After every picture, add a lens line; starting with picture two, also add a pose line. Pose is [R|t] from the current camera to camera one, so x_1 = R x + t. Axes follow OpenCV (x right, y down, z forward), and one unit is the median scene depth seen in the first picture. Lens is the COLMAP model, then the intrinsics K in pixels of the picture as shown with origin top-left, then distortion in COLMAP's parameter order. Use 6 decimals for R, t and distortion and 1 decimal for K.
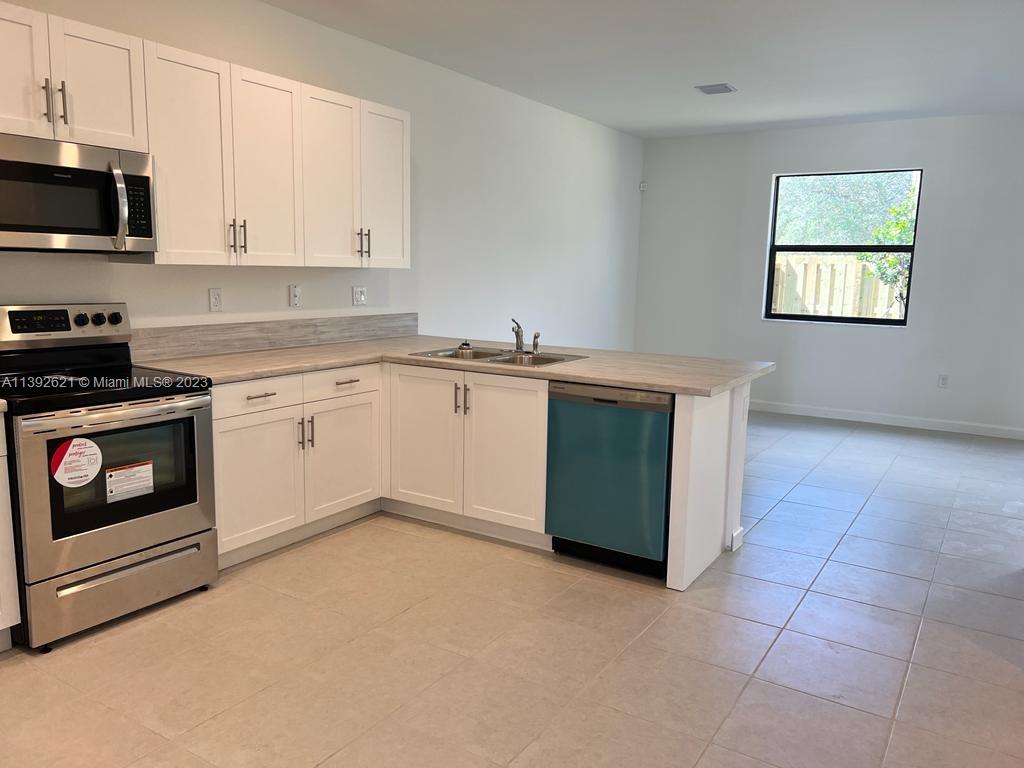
lens RADIAL K [[778.8, 0, 517.2], [0, 778.8, 389.0], [0, 0, 1]] dist [0.035491, -0.019481]
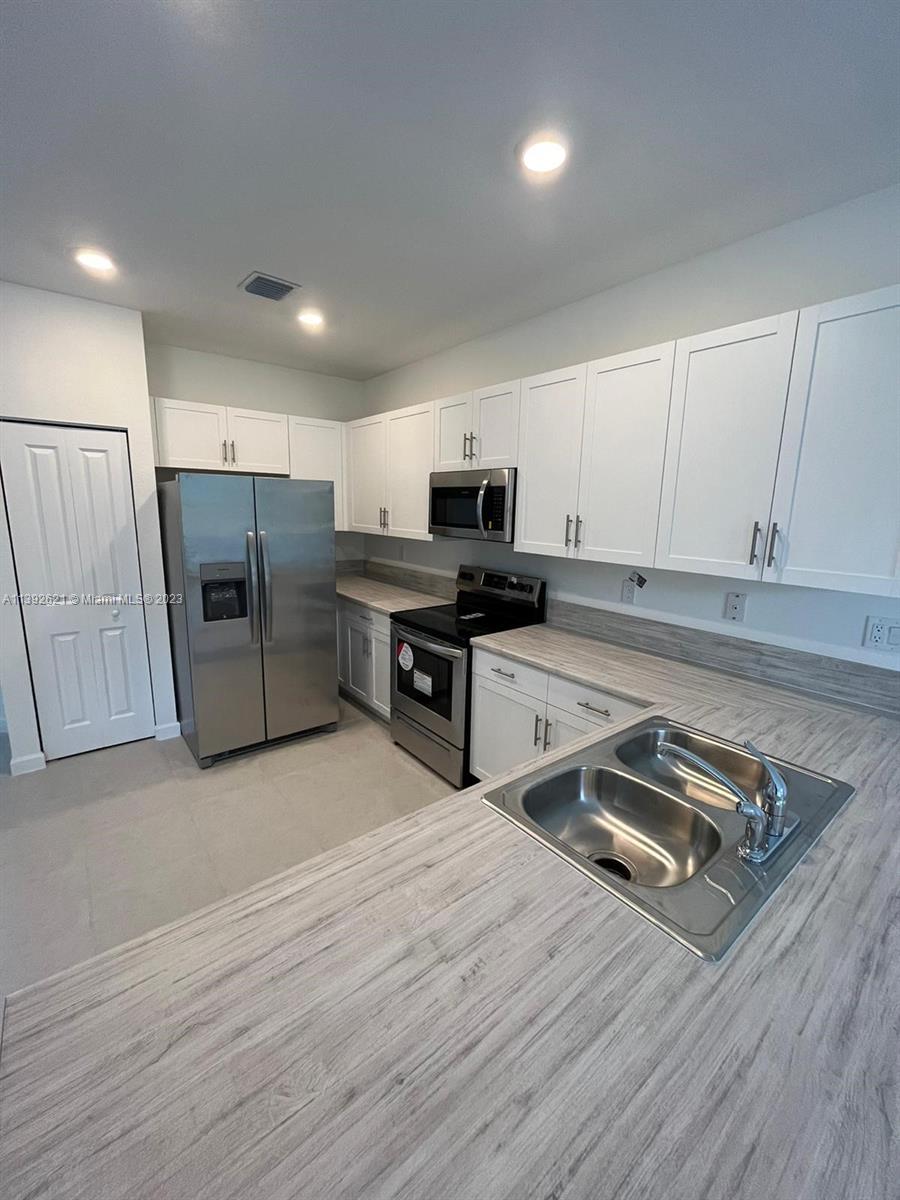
lens RADIAL K [[481.9, 0, 453.9], [0, 481.9, 603.7], [0, 0, 1]] dist [0.003915, -0.000361]
pose [[-0.317618, 0.158624, -0.934857, 0.329156], [-0.181050, 0.957625, 0.223999, -0.231045], [0.930774, 0.240402, -0.275440, 1.117054]]
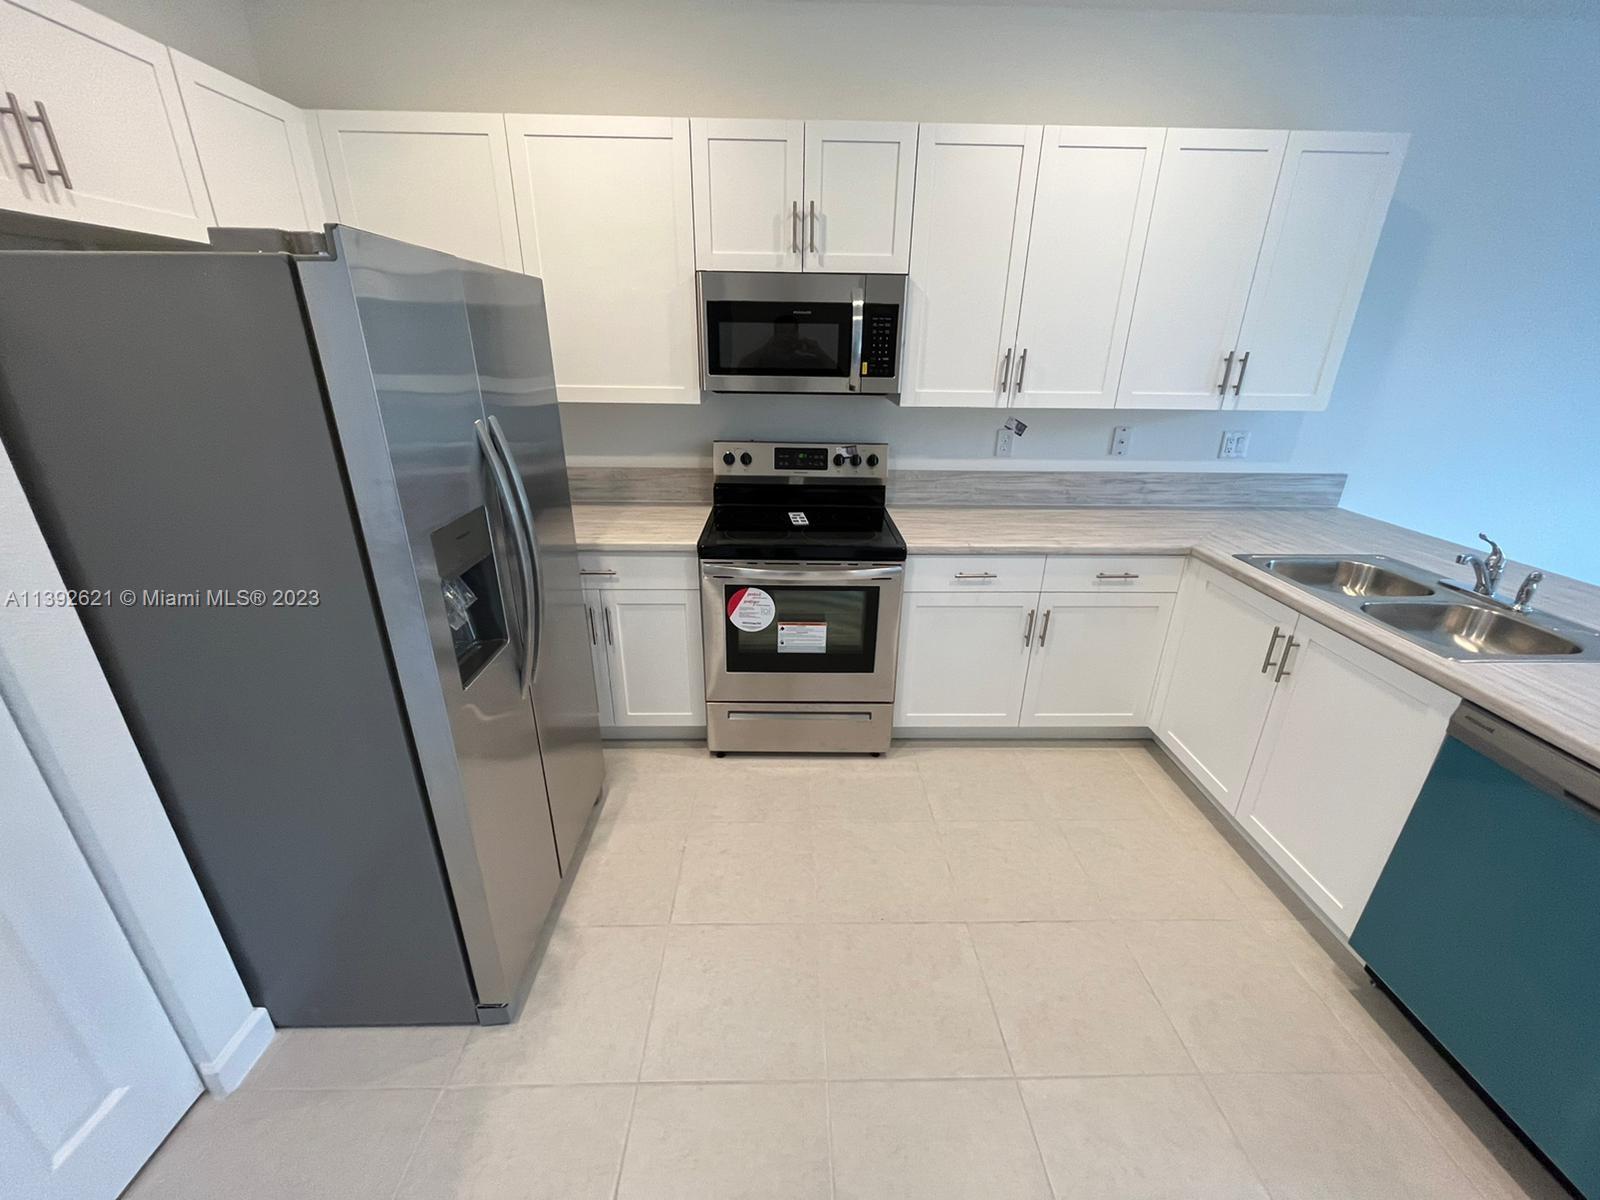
lens RADIAL K [[642.5, 0, 796.0], [0, 642.5, 600.4], [0, 0, 1]] dist [0.003915, -0.000361]
pose [[0.556864, 0.295886, -0.776115, 0.105886], [-0.131325, 0.954009, 0.269480, -0.126555], [0.820156, -0.048140, 0.570111, 0.458389]]
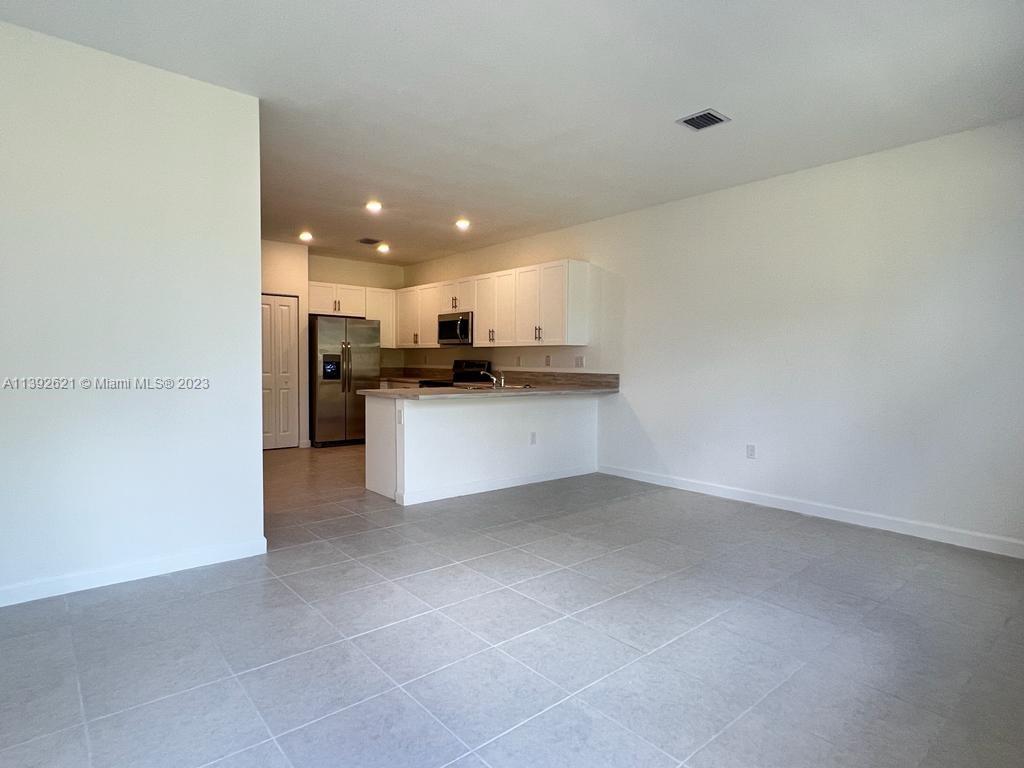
lens RADIAL K [[563.5, 0, 513.1], [0, 563.5, 383.4], [0, 0, 1]] dist [-0.017922, 0.005179]
pose [[-0.290286, 0.009102, -0.956897, 1.516891], [-0.171007, 0.983365, 0.061231, -0.174853], [0.941536, 0.181410, -0.283901, 1.733410]]
